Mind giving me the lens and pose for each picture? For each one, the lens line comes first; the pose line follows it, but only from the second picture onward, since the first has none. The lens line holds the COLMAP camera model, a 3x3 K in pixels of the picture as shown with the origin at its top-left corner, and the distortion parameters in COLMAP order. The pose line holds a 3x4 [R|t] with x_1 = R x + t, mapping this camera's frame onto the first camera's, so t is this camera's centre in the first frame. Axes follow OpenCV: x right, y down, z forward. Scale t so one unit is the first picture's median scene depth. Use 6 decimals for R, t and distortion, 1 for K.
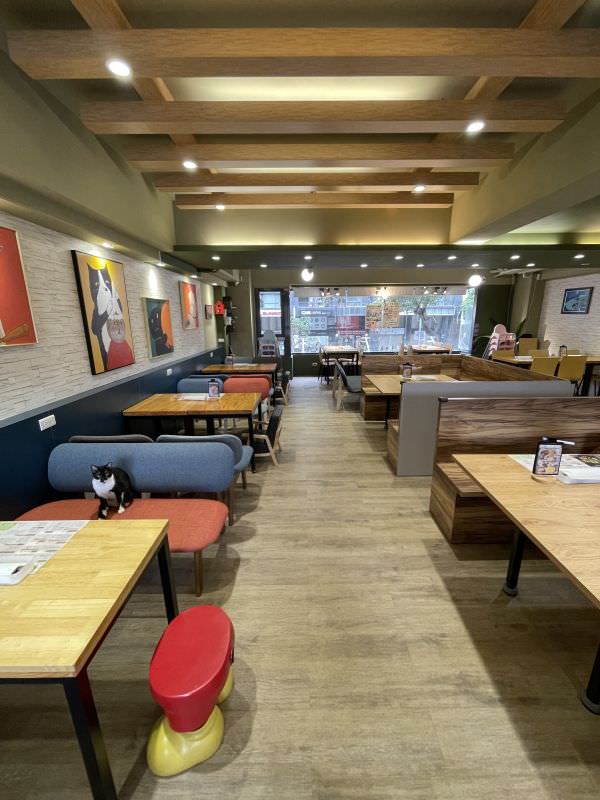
lens RADIAL K [[323.4, 0, 304.1], [0, 323.4, 399.7], [0, 0, 1]] dist [-0.002606, 0.000525]
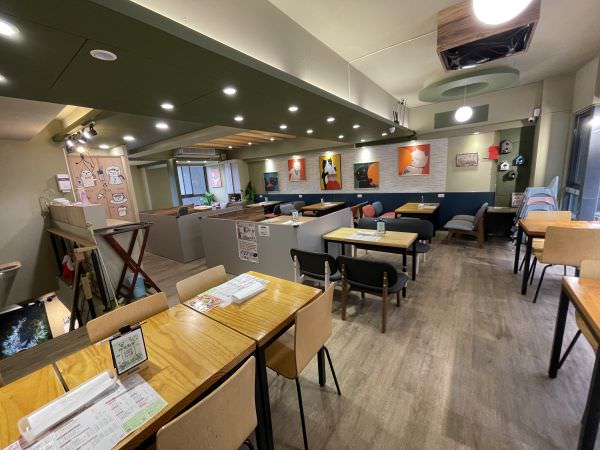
lens RADIAL K [[242.6, 0, 298.2], [0, 242.6, 222.1], [0, 0, 1]] dist [-0.002606, 0.000525]
pose [[-0.591519, 0.203008, -0.780316, 0.701885], [-0.127249, 0.932151, 0.338971, -0.258739], [0.796186, 0.299803, -0.525553, 0.963751]]
